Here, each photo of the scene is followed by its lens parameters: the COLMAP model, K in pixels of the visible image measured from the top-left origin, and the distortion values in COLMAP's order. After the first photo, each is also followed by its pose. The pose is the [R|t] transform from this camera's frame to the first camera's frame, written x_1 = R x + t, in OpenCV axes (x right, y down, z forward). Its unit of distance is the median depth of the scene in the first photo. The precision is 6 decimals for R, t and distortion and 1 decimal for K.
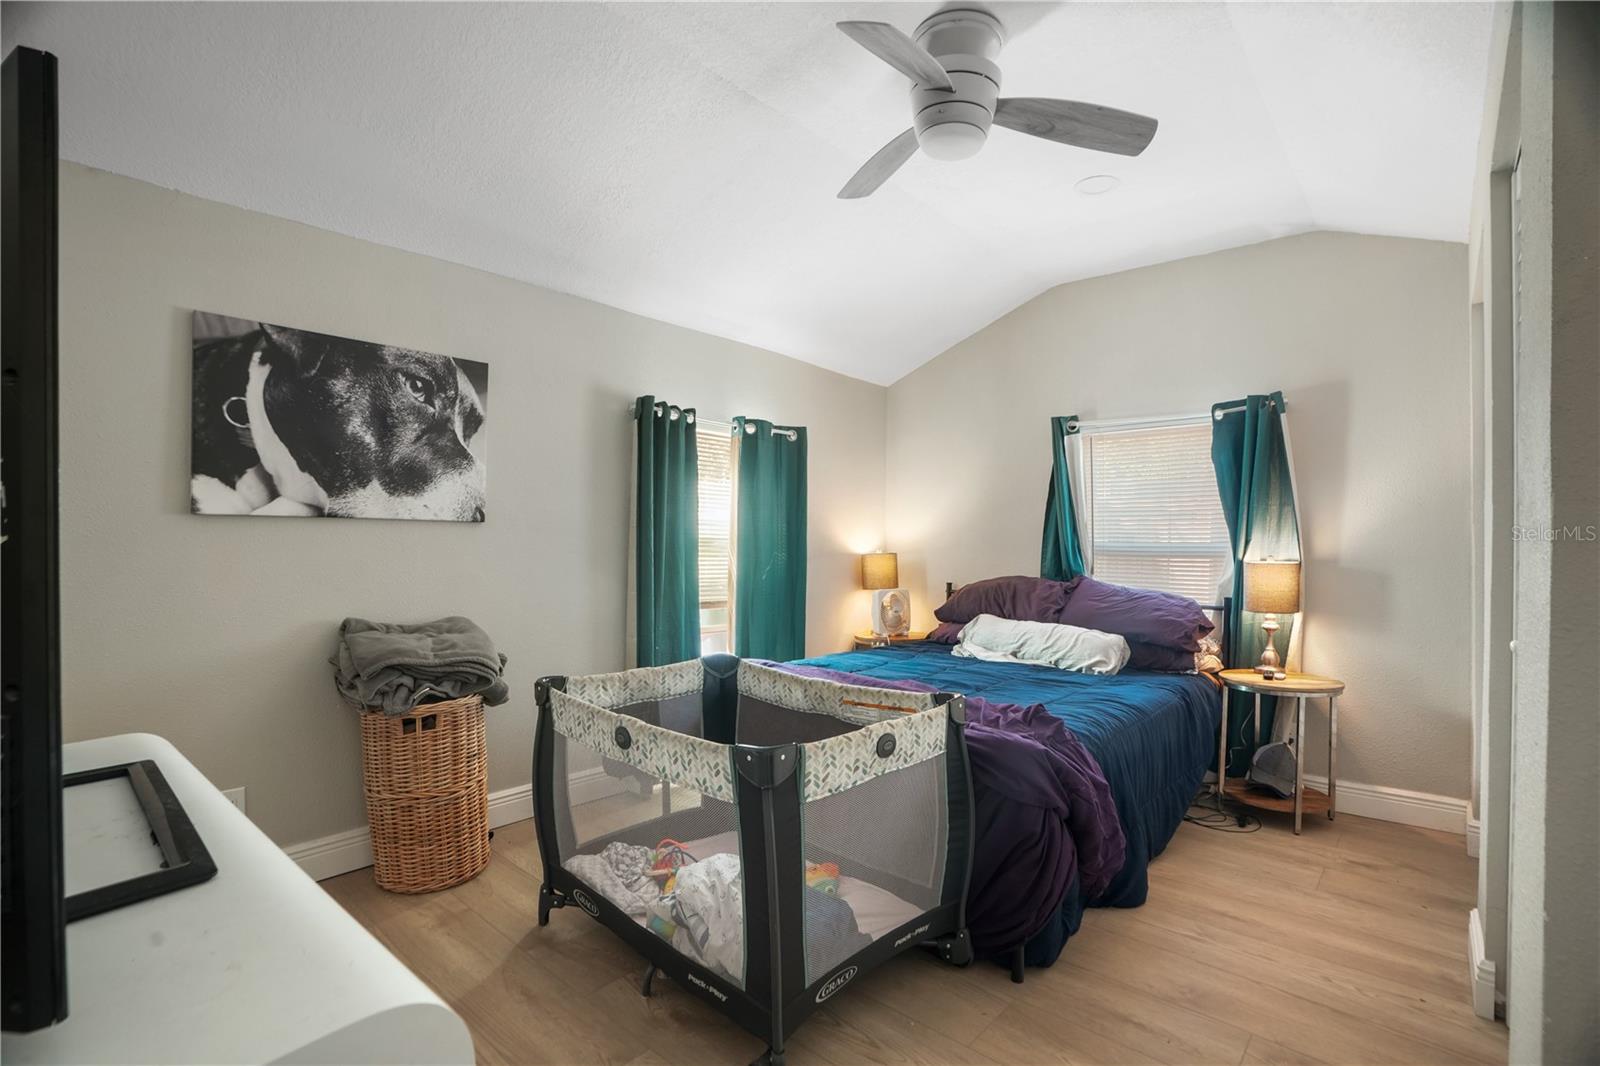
lens RADIAL K [[749.2, 0, 791.1], [0, 749.2, 531.7], [0, 0, 1]] dist [-0.046434, 0.017752]
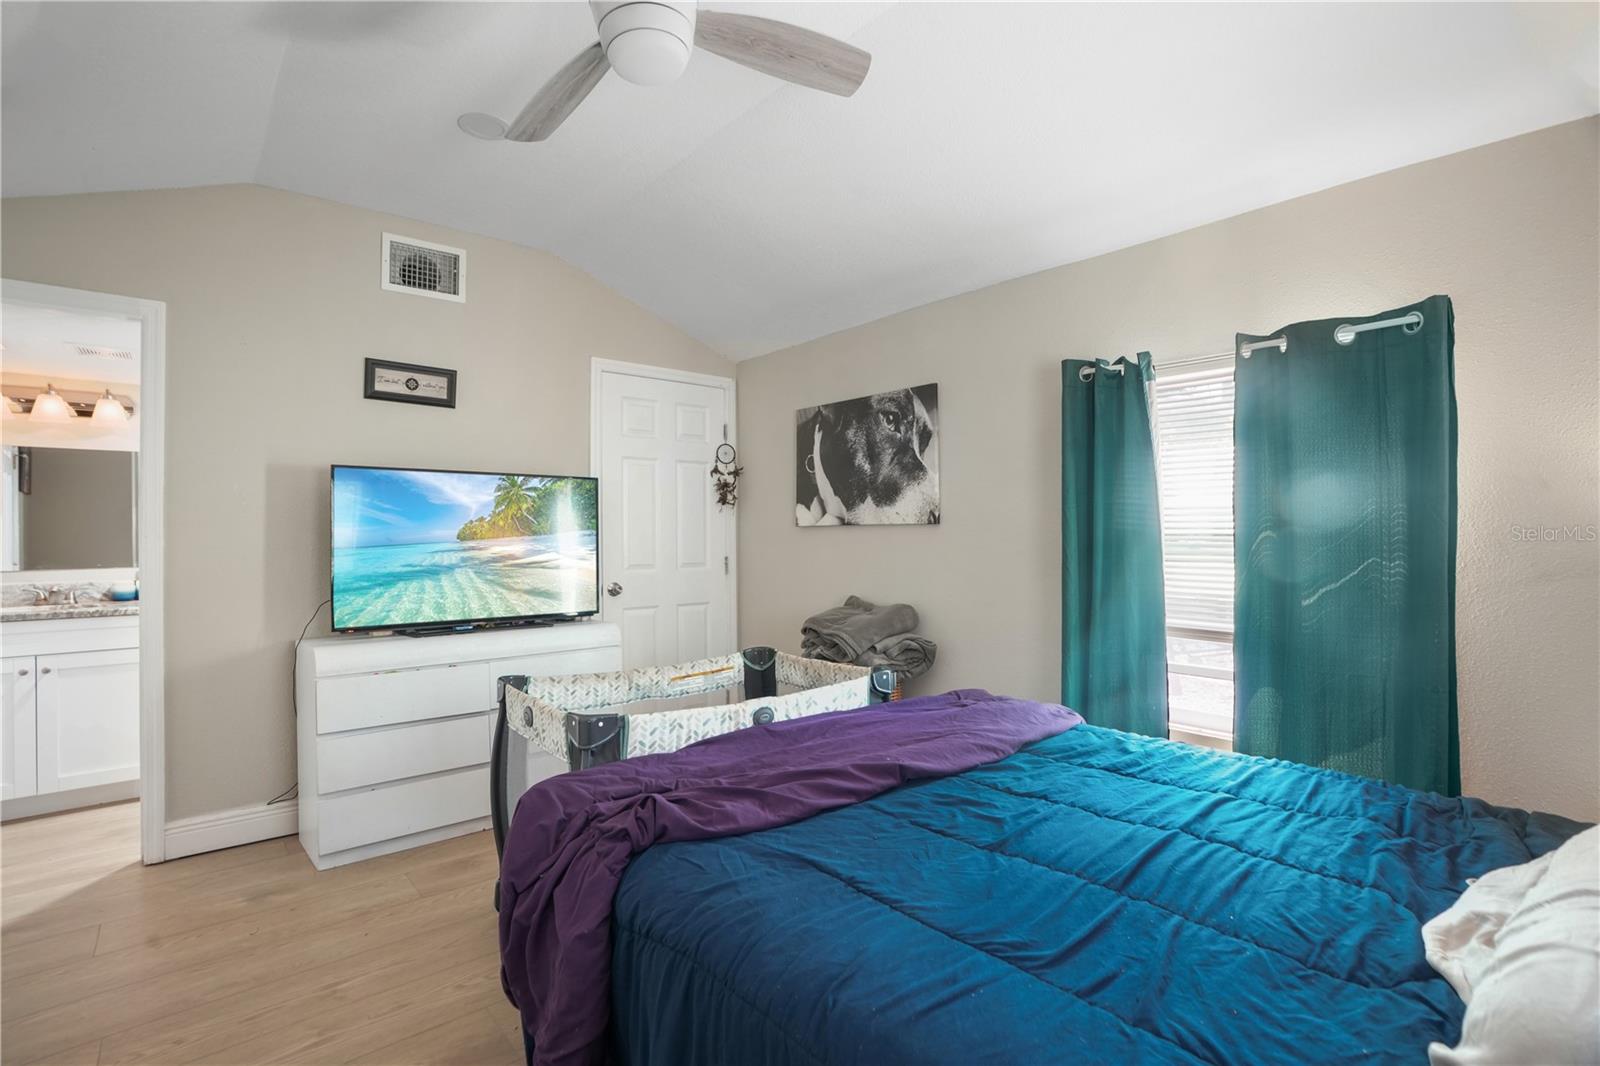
lens RADIAL K [[749.2, 0, 791.1], [0, 749.2, 531.7], [0, 0, 1]] dist [-0.046434, 0.017752]
pose [[-0.102905, -0.014726, -0.994582, 0.794303], [0.019472, 0.999669, -0.016815, 0.014817], [0.994501, -0.021097, -0.102584, 0.964776]]
